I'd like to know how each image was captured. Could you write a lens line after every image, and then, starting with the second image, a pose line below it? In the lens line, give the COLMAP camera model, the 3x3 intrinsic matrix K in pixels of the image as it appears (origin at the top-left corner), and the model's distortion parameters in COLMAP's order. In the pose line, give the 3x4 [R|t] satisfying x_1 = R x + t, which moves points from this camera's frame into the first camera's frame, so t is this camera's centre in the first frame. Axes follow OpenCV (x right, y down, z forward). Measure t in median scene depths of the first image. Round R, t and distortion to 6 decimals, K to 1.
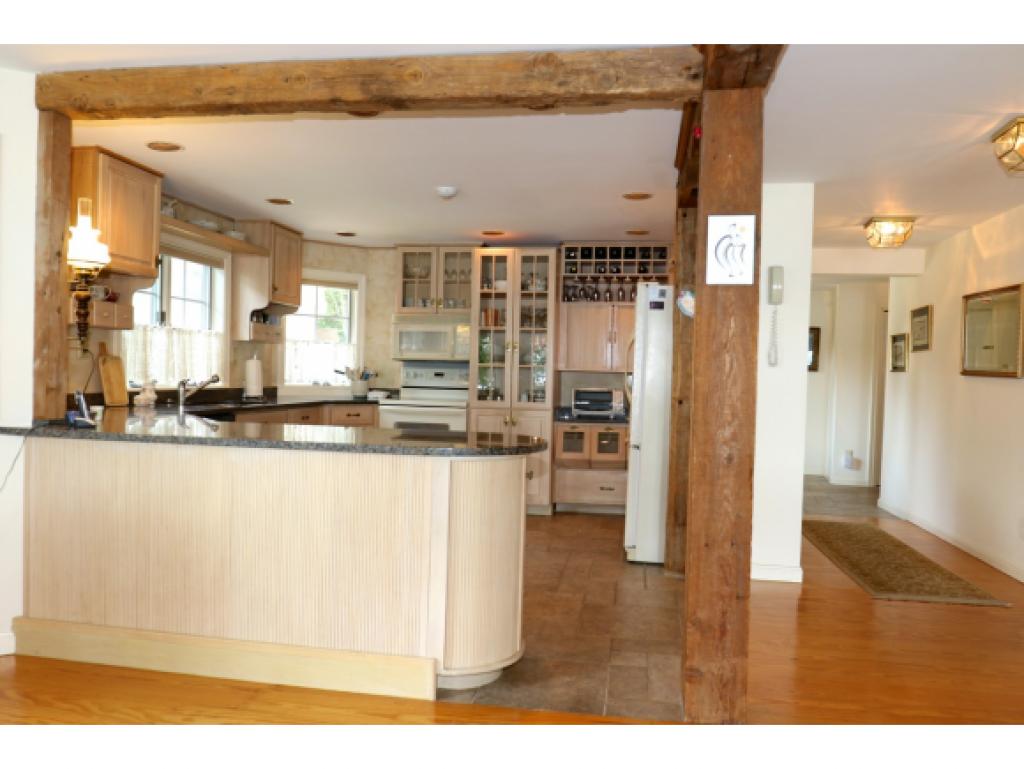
lens RADIAL K [[749.9, 0, 517.8], [0, 749.9, 392.1], [0, 0, 1]] dist [-0.030941, 0.001879]
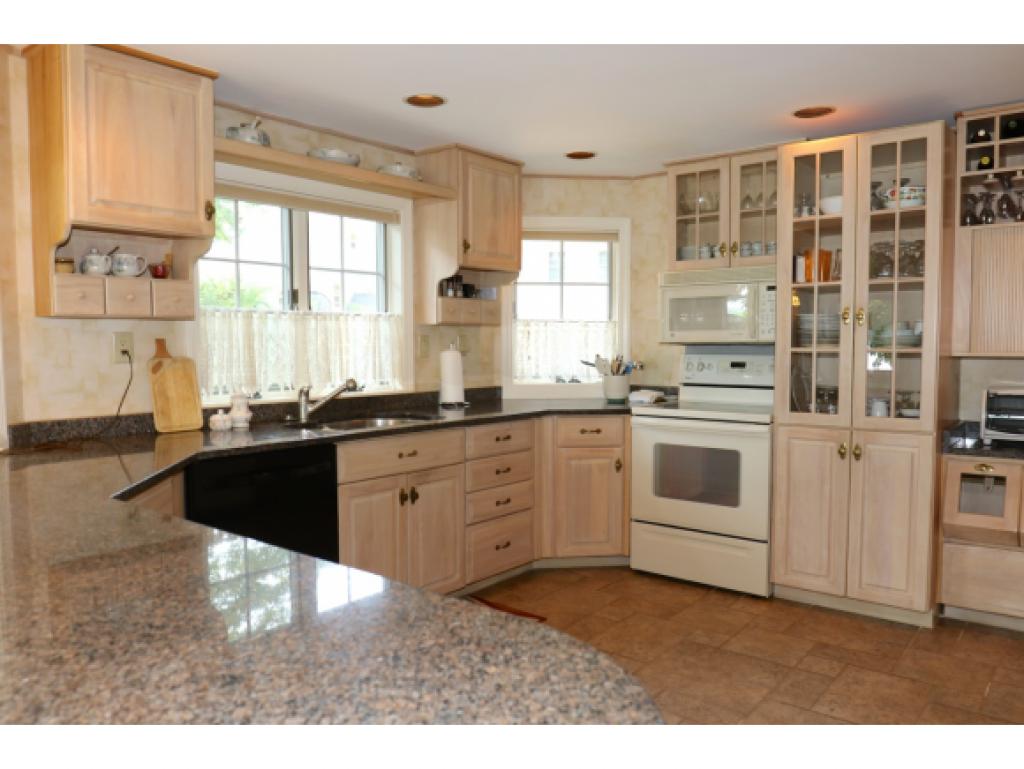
lens RADIAL K [[749.9, 0, 514.9], [0, 749.9, 393.6], [0, 0, 1]] dist [-0.030941, 0.001879]
pose [[0.870586, 0.003948, -0.492000, 0.044318], [0.013677, 0.999387, 0.032220, -0.023952], [0.491826, -0.034779, 0.869999, 0.394817]]
